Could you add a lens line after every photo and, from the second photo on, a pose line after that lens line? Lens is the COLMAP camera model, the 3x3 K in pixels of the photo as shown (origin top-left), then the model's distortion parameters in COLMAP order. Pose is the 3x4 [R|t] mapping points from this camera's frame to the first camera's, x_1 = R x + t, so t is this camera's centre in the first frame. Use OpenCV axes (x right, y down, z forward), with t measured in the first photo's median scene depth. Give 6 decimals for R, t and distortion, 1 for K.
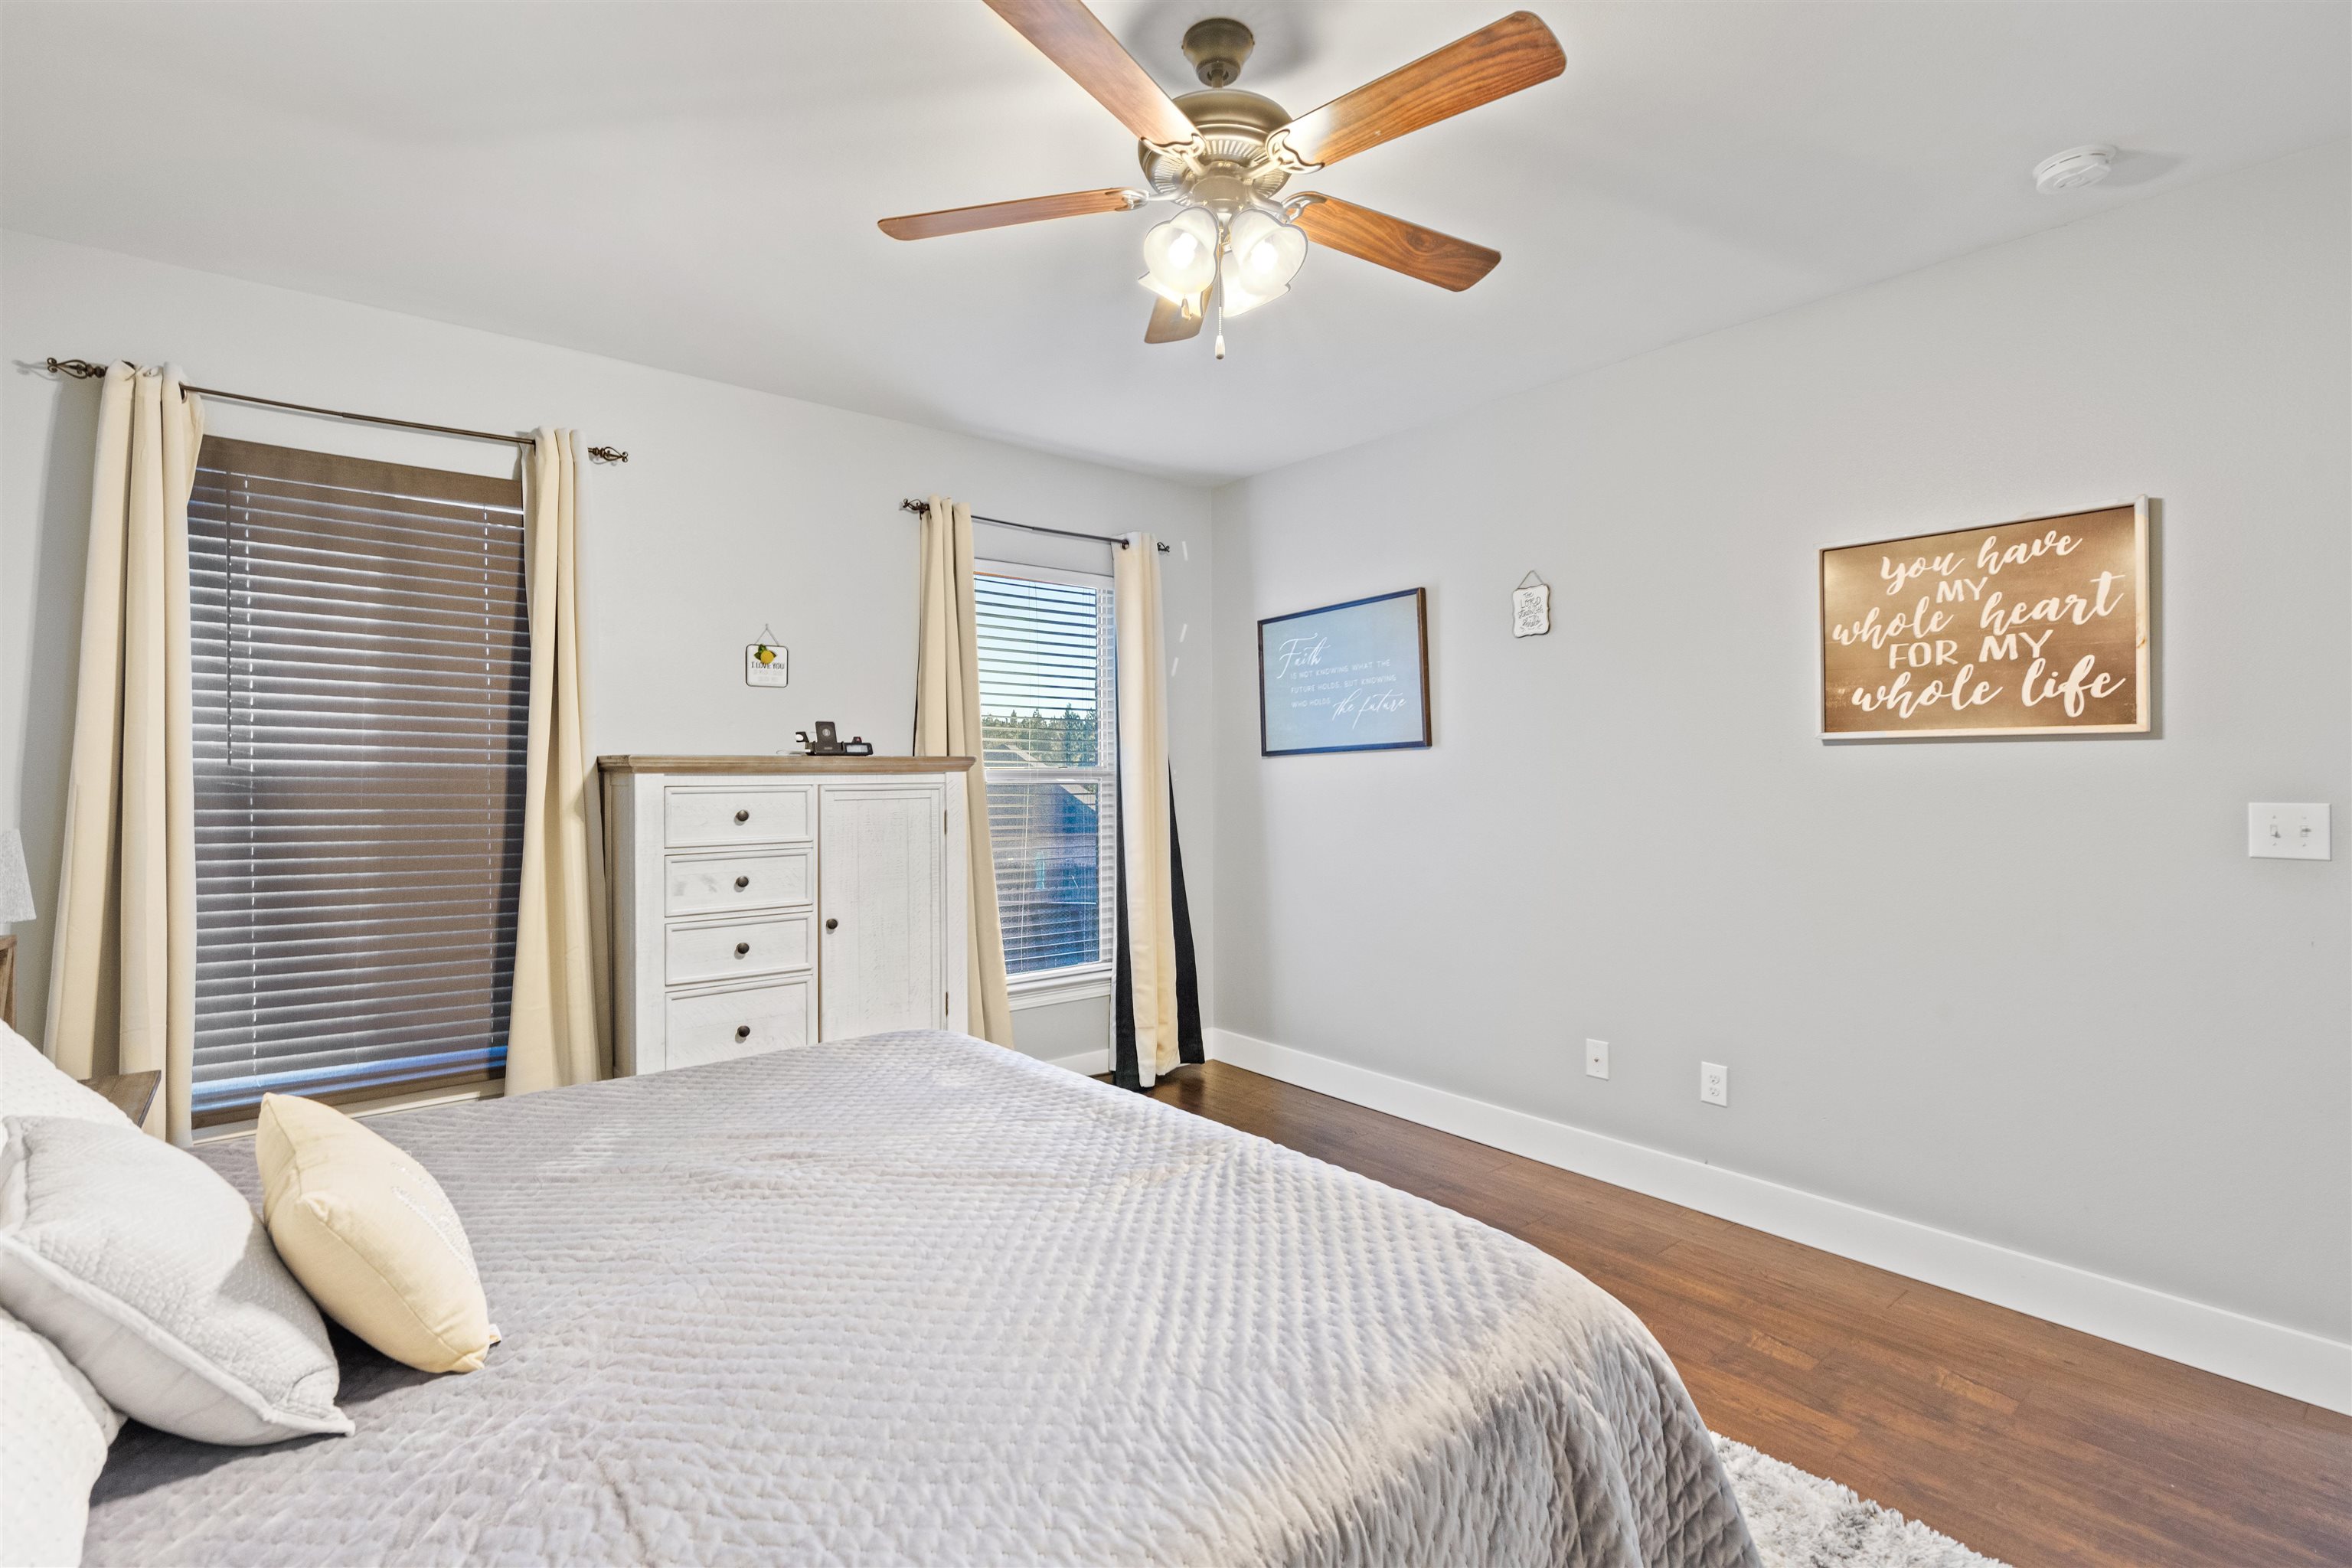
lens RADIAL K [[1068.7, 0, 1176.0], [0, 1068.7, 784.0], [0, 0, 1]] dist [-0.002441, 0.001615]
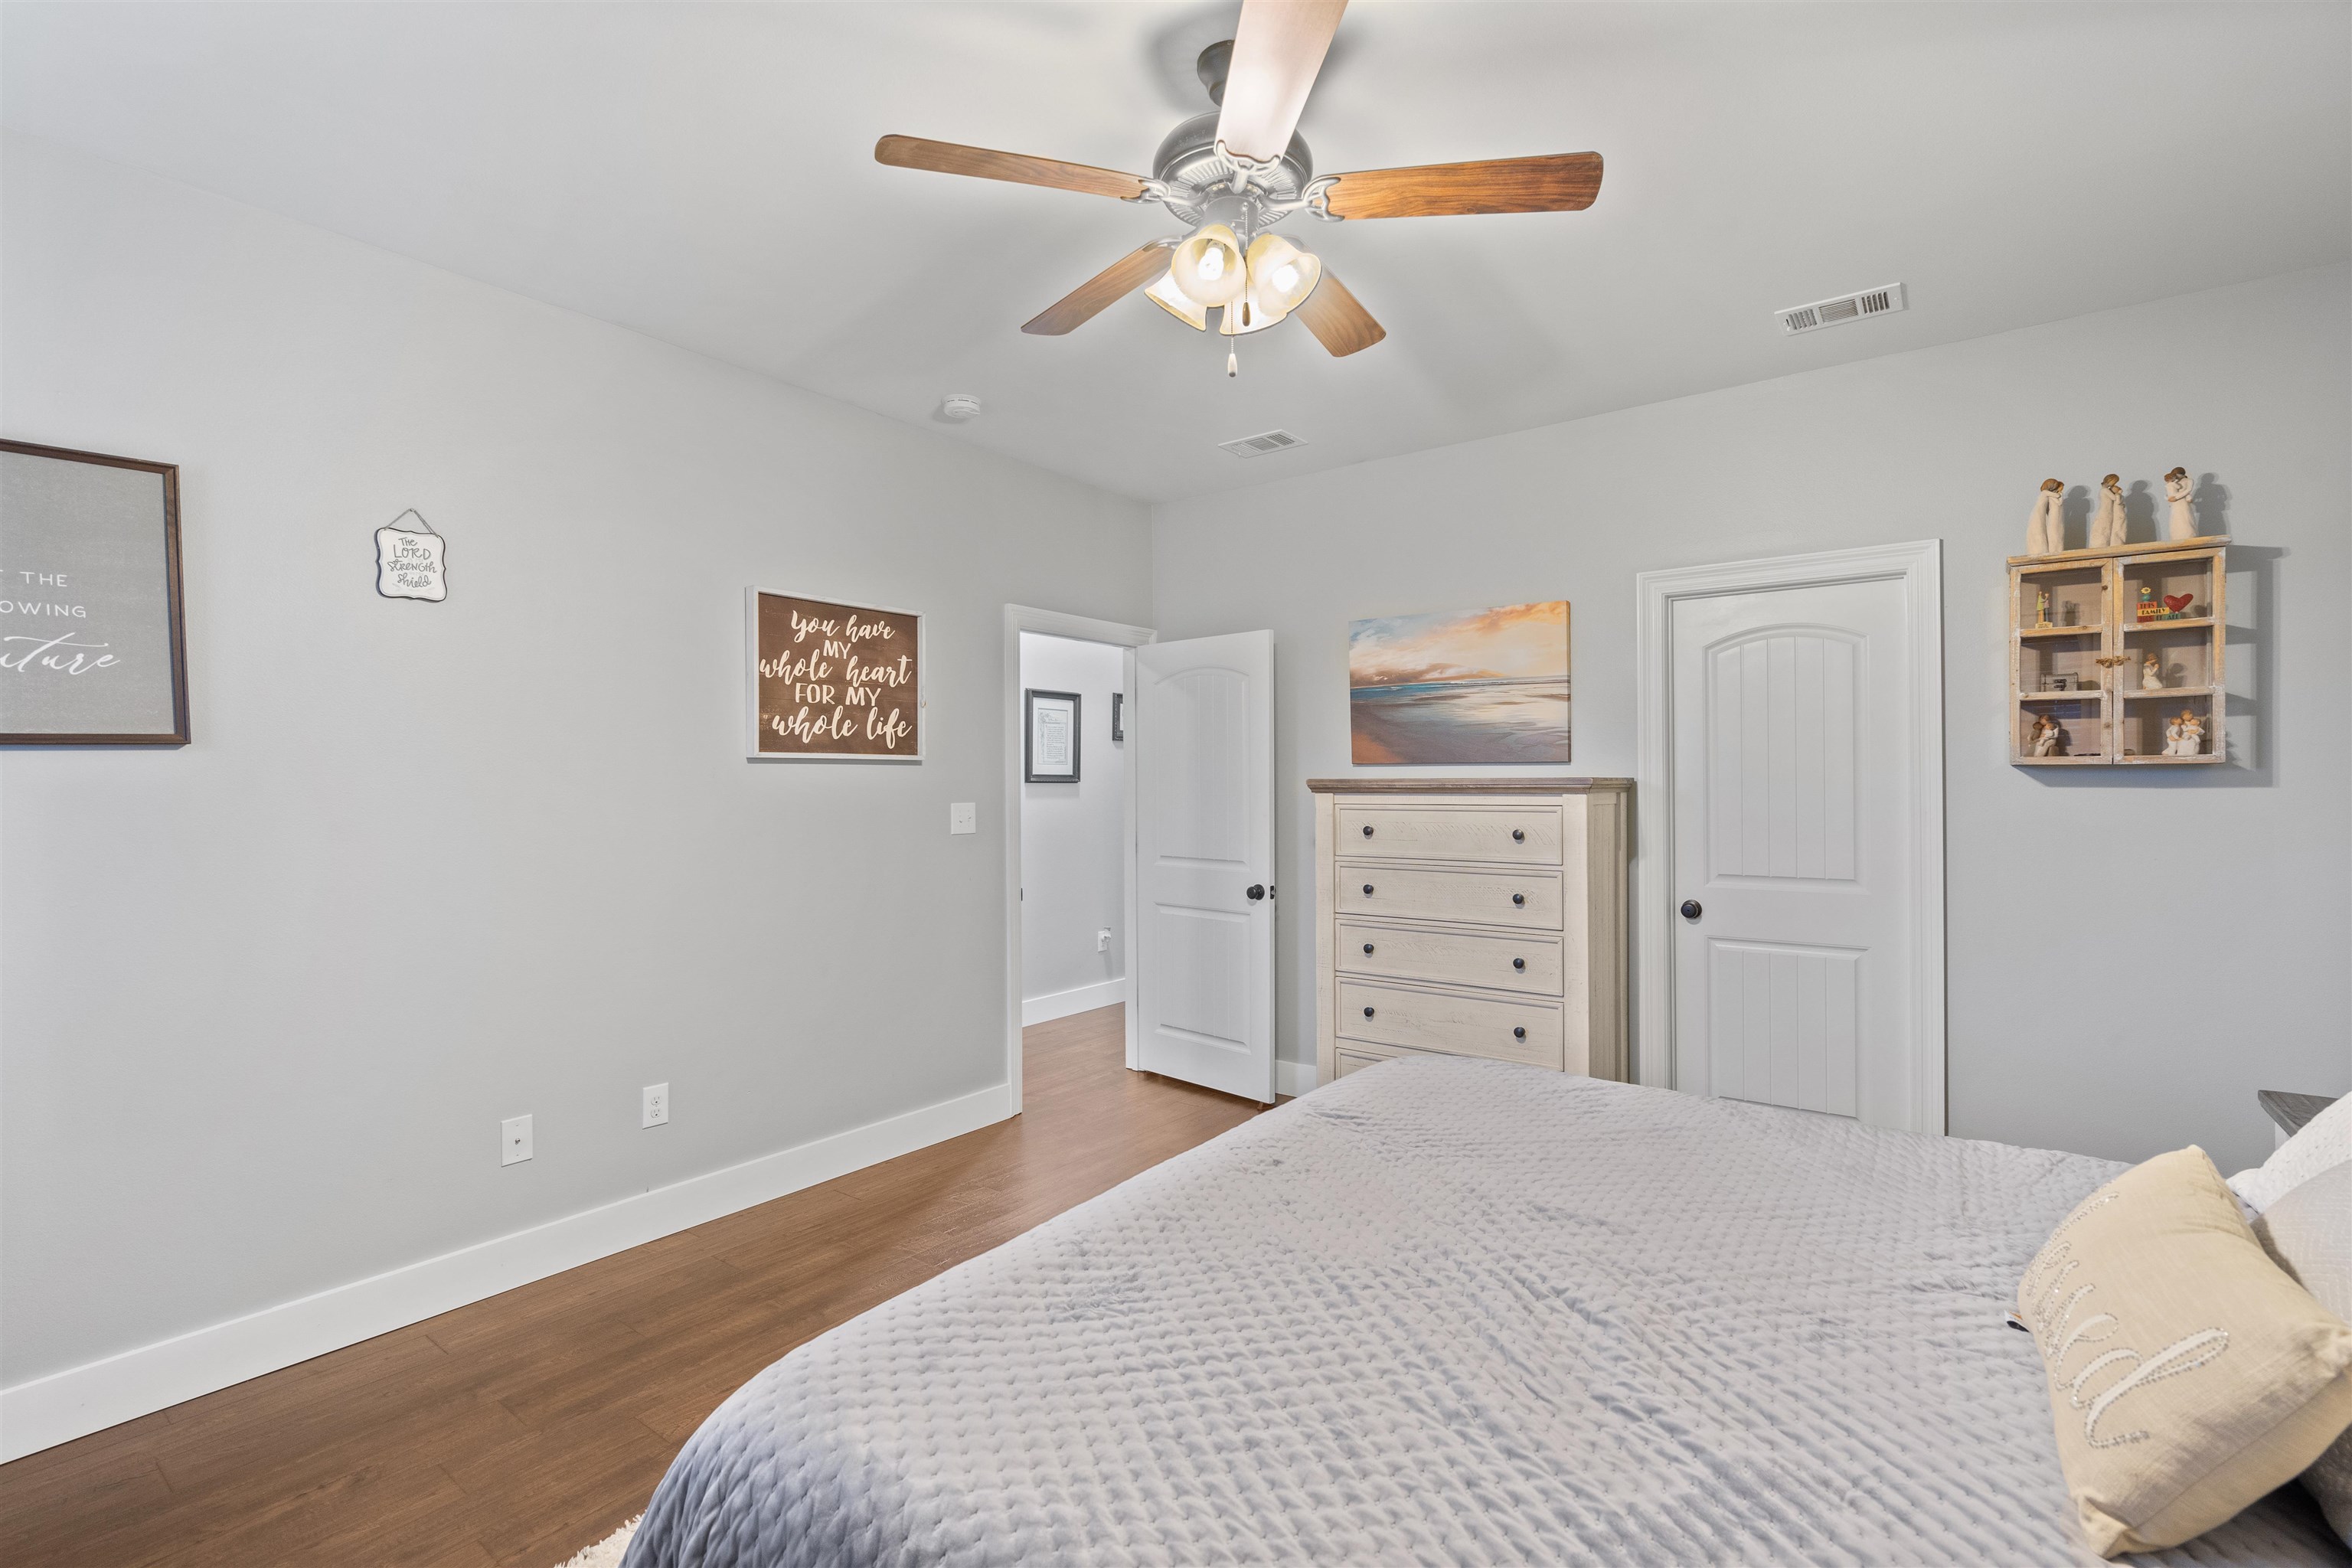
lens RADIAL K [[1068.7, 0, 1176.0], [0, 1068.7, 784.0], [0, 0, 1]] dist [-0.002441, 0.001615]
pose [[-0.228676, -0.010079, 0.973451, -0.673489], [0.002515, 0.999937, 0.010944, -0.027644], [-0.973499, 0.004951, -0.228636, 0.910905]]
